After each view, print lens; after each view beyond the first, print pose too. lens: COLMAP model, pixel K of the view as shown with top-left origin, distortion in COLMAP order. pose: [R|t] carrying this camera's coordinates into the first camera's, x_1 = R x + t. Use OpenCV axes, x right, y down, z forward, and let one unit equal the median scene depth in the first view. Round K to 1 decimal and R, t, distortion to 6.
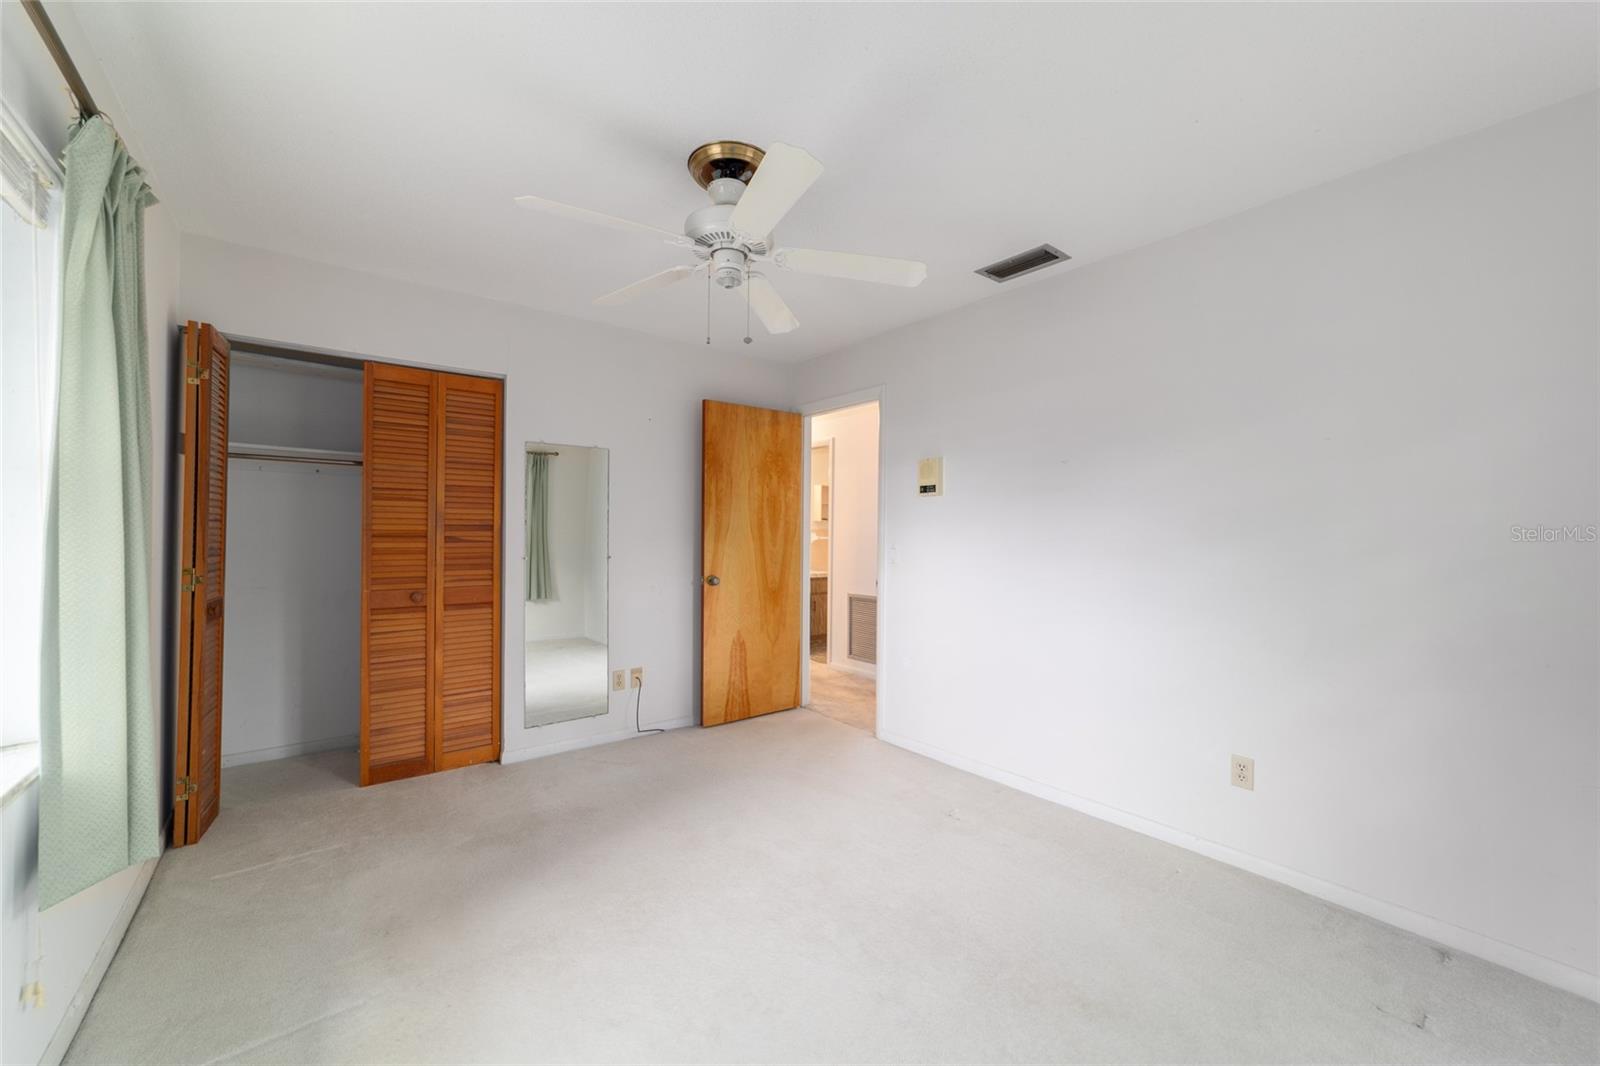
lens RADIAL K [[617.9, 0, 796.9], [0, 617.9, 530.8], [0, 0, 1]] dist [-0.009207, 0.003175]
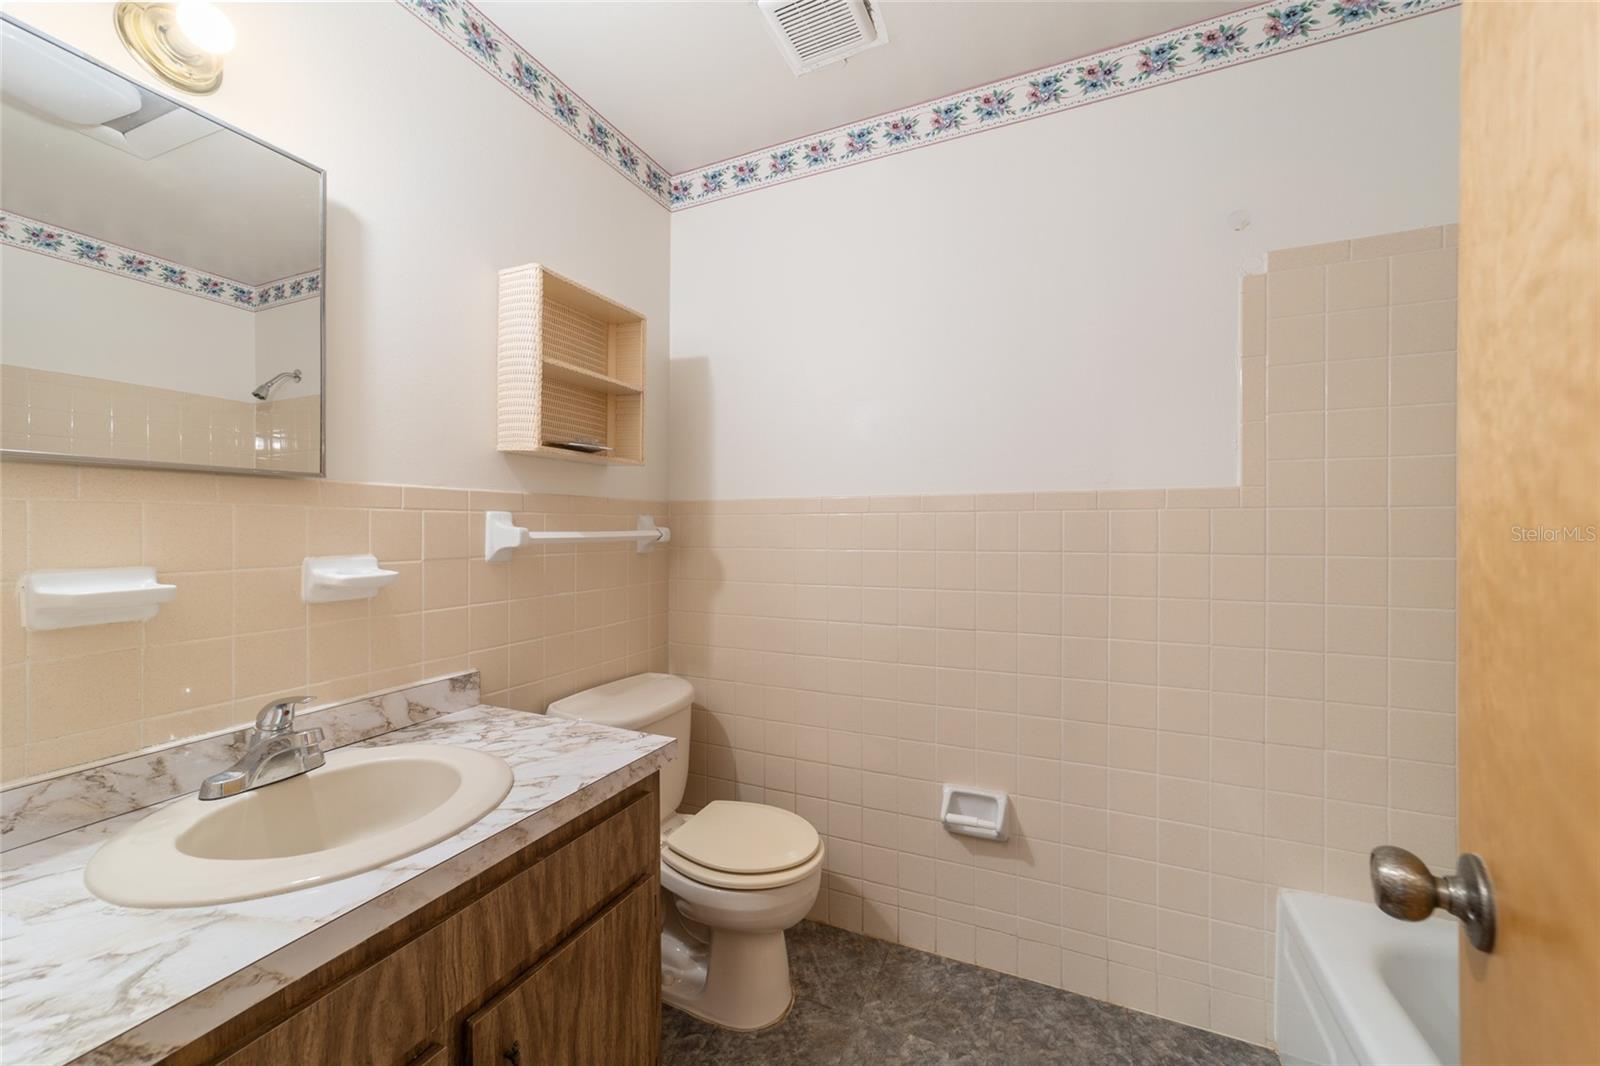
lens RADIAL K [[617.9, 0, 803.1], [0, 617.9, 531.3], [0, 0, 1]] dist [-0.009207, 0.003175]
pose [[-0.467108, 0.005859, 0.884181, -0.184033], [-0.007400, 0.999917, -0.010536, 0.011385], [-0.884169, -0.011464, -0.467026, 1.014174]]
